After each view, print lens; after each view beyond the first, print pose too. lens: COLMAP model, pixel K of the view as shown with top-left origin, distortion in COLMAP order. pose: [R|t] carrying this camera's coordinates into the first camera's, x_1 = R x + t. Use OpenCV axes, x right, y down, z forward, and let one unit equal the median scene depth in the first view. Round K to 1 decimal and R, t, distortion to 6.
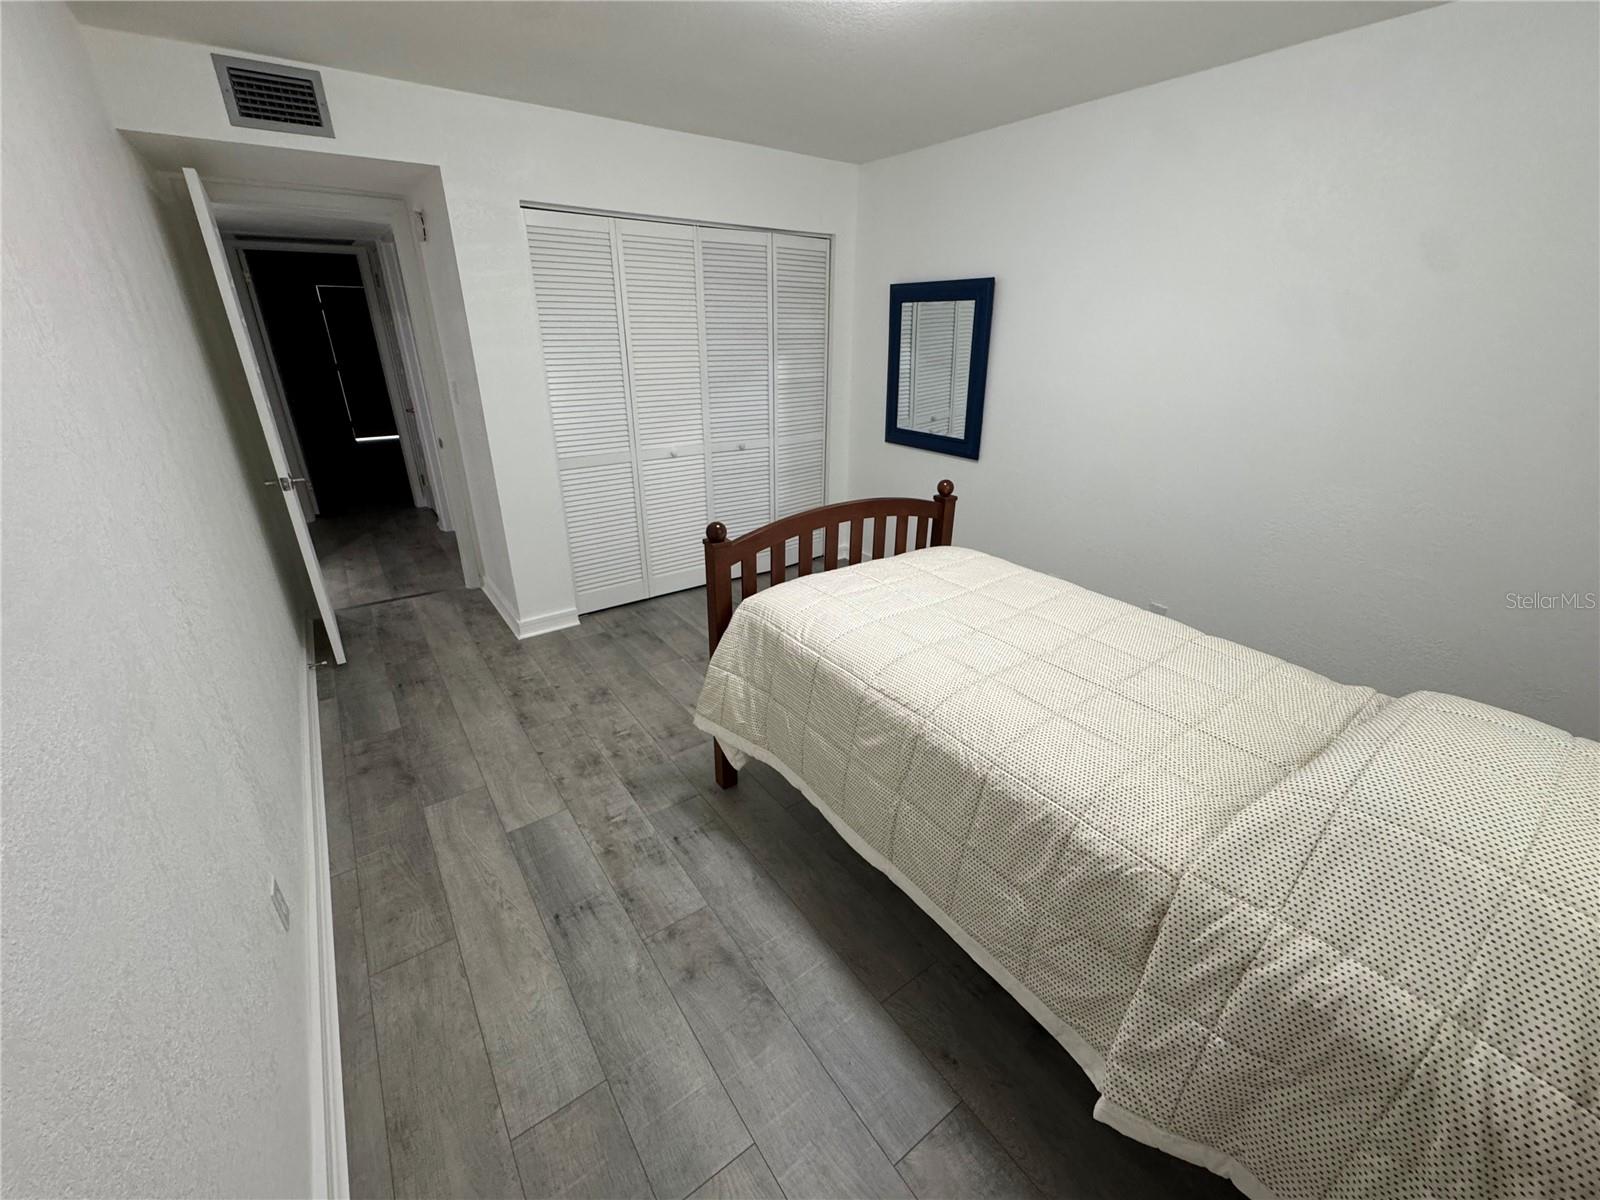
lens RADIAL K [[641.4, 0, 799.5], [0, 641.4, 599.1], [0, 0, 1]] dist [-0.005029, 0.000552]
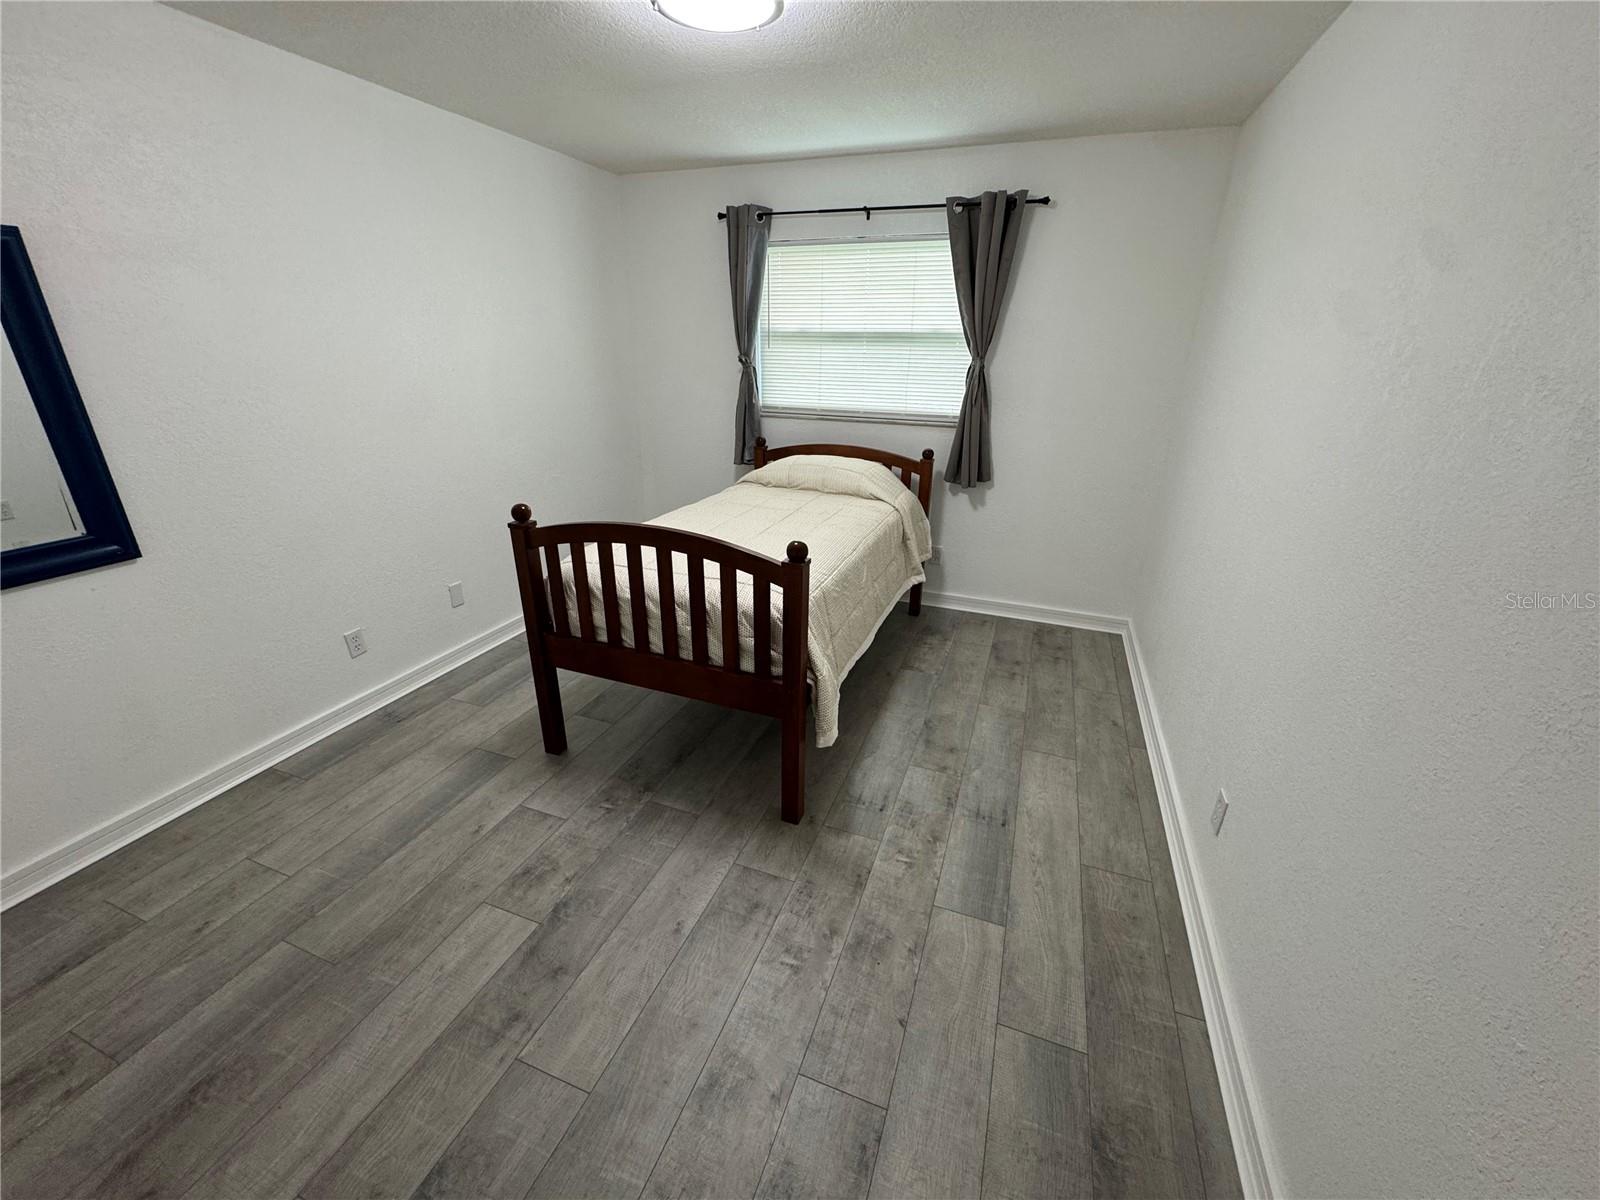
lens RADIAL K [[641.4, 0, 799.5], [0, 641.4, 599.1], [0, 0, 1]] dist [-0.005029, 0.000552]
pose [[-0.551745, -0.328023, 0.766798, -0.848103], [0.309885, 0.772956, 0.553633, -0.552251], [-0.774305, 0.543084, -0.324825, 1.297708]]
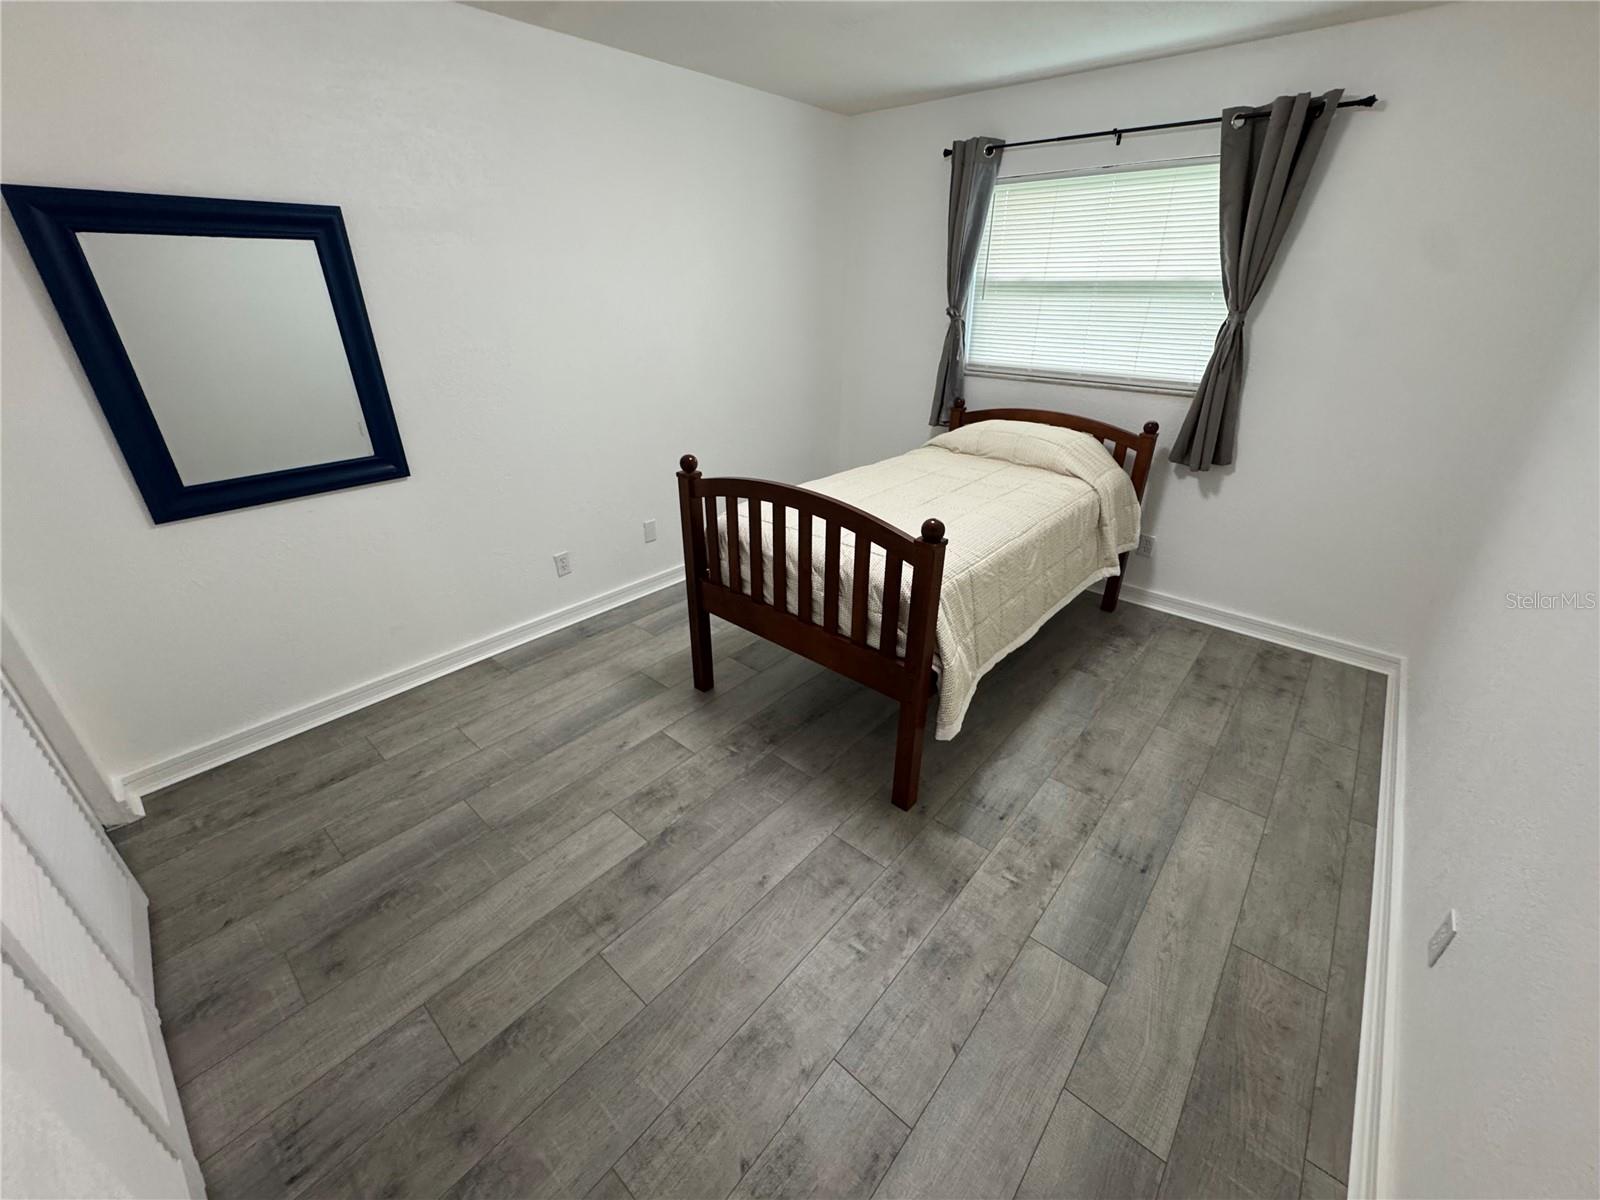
lens RADIAL K [[641.4, 0, 799.5], [0, 641.4, 599.1], [0, 0, 1]] dist [-0.005029, 0.000552]
pose [[-0.226127, -0.437831, 0.870155, -0.858458], [0.376245, 0.784711, 0.492614, -0.511137], [-0.898502, 0.438785, -0.012713, 1.175437]]
